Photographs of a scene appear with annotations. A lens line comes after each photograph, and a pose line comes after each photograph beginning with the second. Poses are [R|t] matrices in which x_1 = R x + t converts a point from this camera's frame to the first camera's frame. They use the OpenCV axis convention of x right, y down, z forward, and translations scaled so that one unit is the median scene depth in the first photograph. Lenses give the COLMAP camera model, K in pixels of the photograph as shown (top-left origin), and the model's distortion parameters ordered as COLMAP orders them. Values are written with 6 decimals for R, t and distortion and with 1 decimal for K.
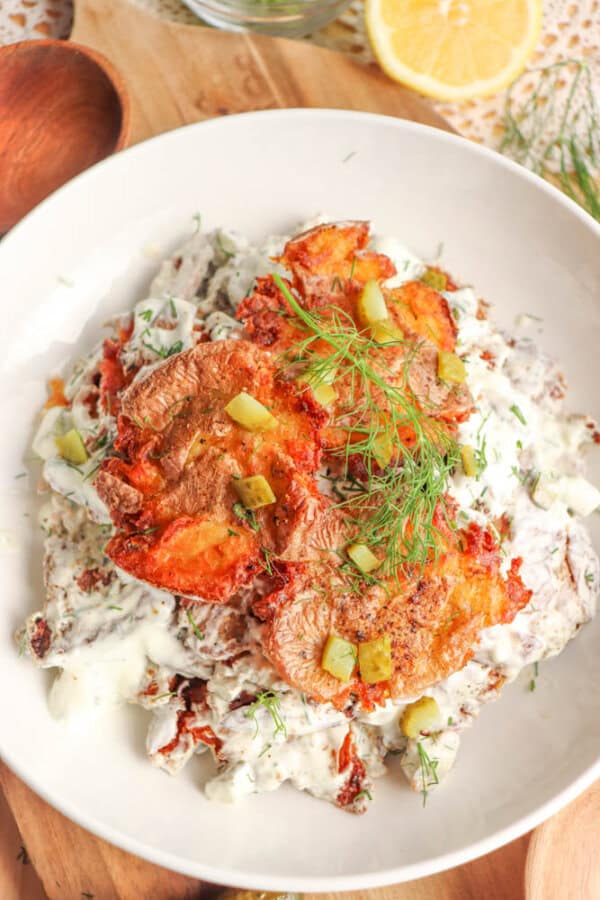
lens RADIAL K [[1030.3, 0, 300.0], [0, 1030.3, 450.0], [0, 0, 1]] dist [-0.109697, 0.224359]
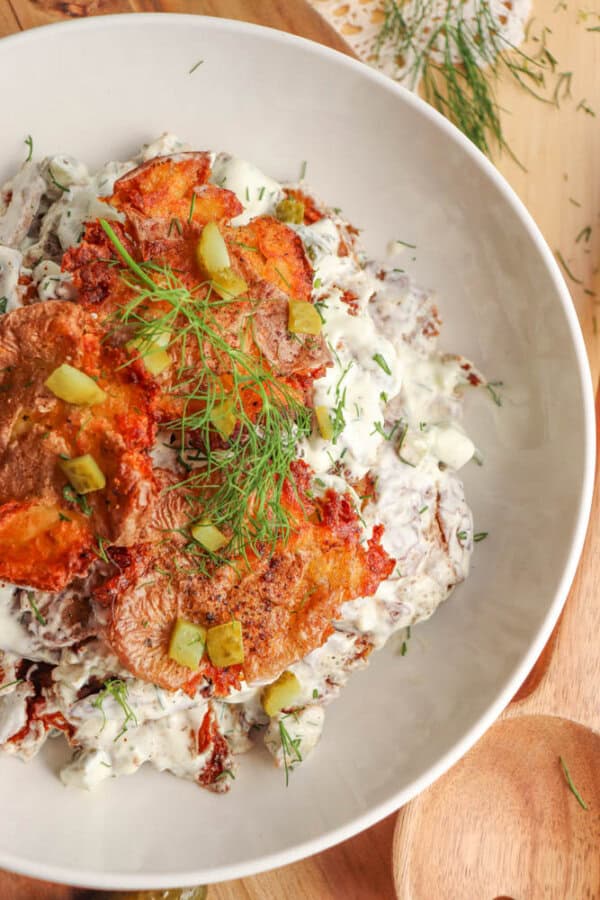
lens RADIAL K [[1030.3, 0, 300.0], [0, 1030.3, 450.0], [0, 0, 1]] dist [-0.109697, 0.224359]
pose [[0.998254, -0.041994, 0.041542, 0.104595], [0.035506, 0.988621, 0.146177, -0.100759], [-0.047208, -0.144447, 0.988386, 0.092165]]
